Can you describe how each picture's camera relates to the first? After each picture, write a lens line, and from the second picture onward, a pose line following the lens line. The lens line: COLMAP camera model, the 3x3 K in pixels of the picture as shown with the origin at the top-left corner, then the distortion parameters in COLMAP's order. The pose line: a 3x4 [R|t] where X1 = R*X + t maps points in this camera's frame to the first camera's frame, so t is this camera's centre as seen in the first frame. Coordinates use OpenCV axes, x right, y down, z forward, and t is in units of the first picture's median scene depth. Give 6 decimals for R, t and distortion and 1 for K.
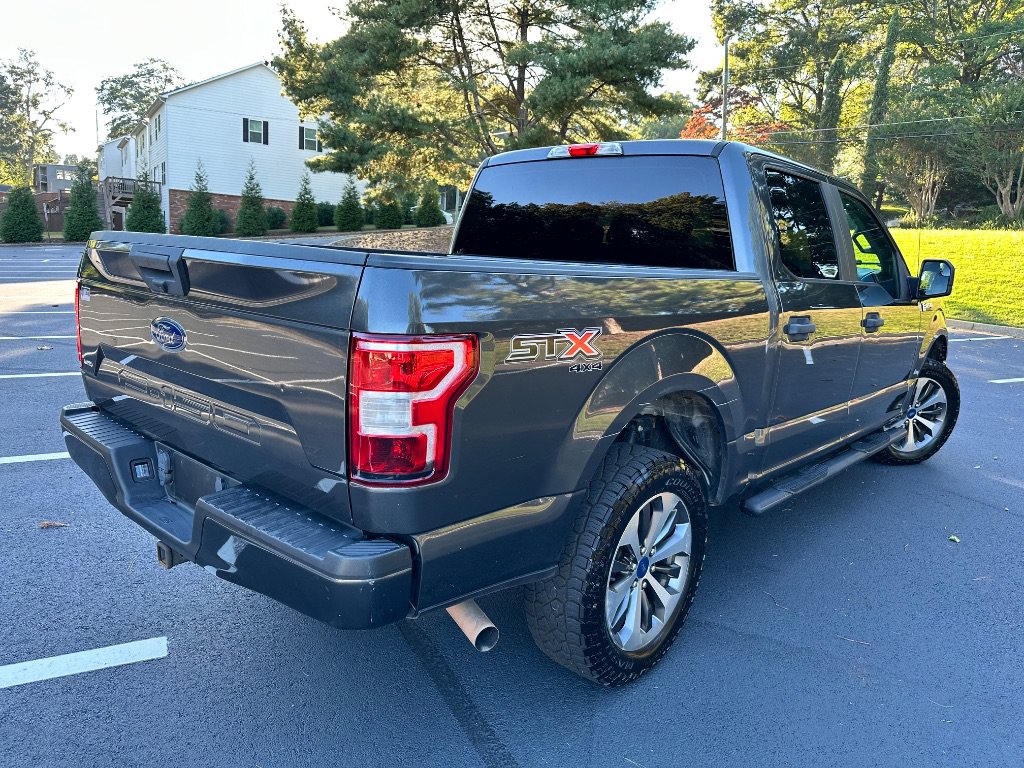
lens RADIAL K [[729.1, 0, 510.6], [0, 729.1, 383.6], [0, 0, 1]] dist [0.005203, -0.006847]
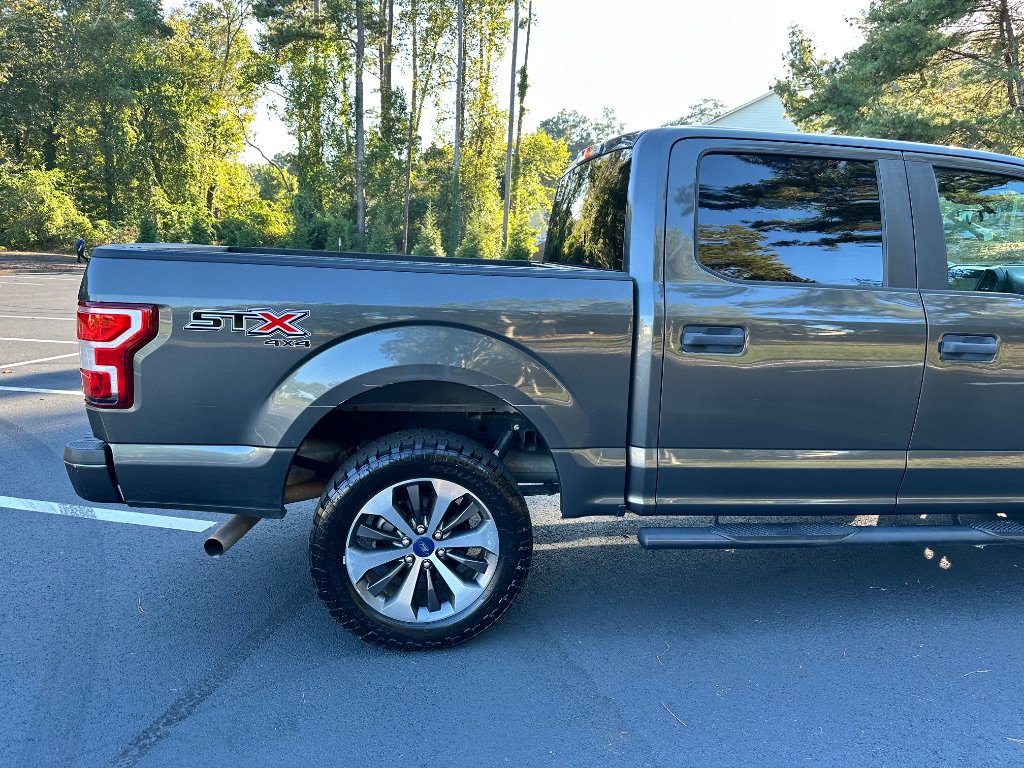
lens RADIAL K [[727.3, 0, 515.2], [0, 727.3, 383.9], [0, 0, 1]] dist [-0.000709, -0.004841]
pose [[0.764582, 0.092227, -0.637894, 0.076065], [-0.111581, 0.993706, 0.009930, -0.000611], [0.634795, 0.063585, 0.770060, 0.021393]]
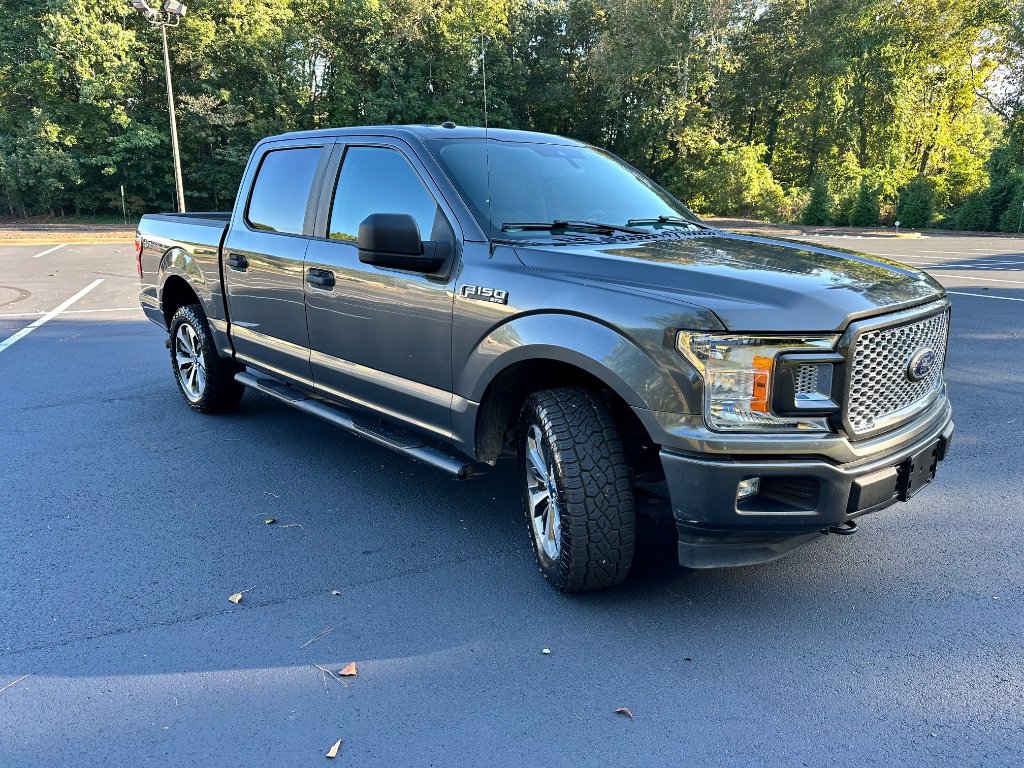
lens RADIAL K [[729.1, 0, 510.6], [0, 729.1, 383.6], [0, 0, 1]] dist [0.005203, -0.006847]
pose [[-0.089228, 0.195221, -0.976692, 0.183274], [-0.192997, 0.958629, 0.209242, -0.026390], [0.977134, 0.207168, -0.047859, 0.169391]]
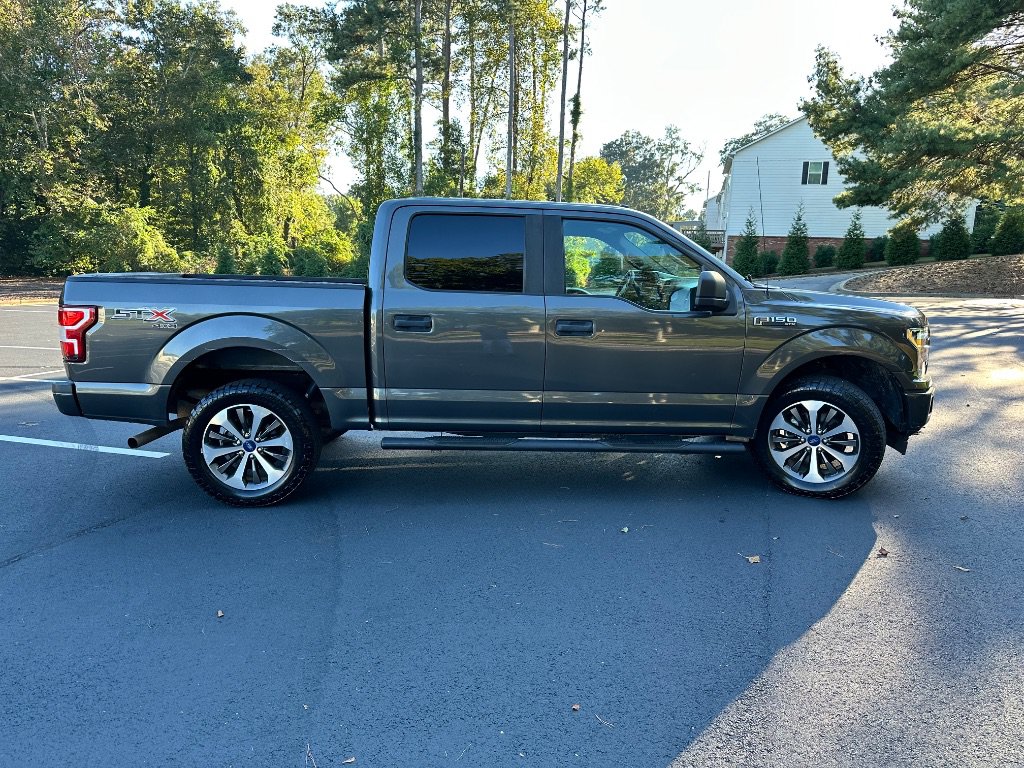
lens RADIAL K [[729.1, 0, 510.6], [0, 729.1, 383.6], [0, 0, 1]] dist [0.005203, -0.006847]
pose [[0.689876, 0.071297, -0.720408, 0.157151], [-0.110686, 0.993826, -0.007638, 0.003274], [0.715416, 0.085009, 0.693508, 0.016029]]
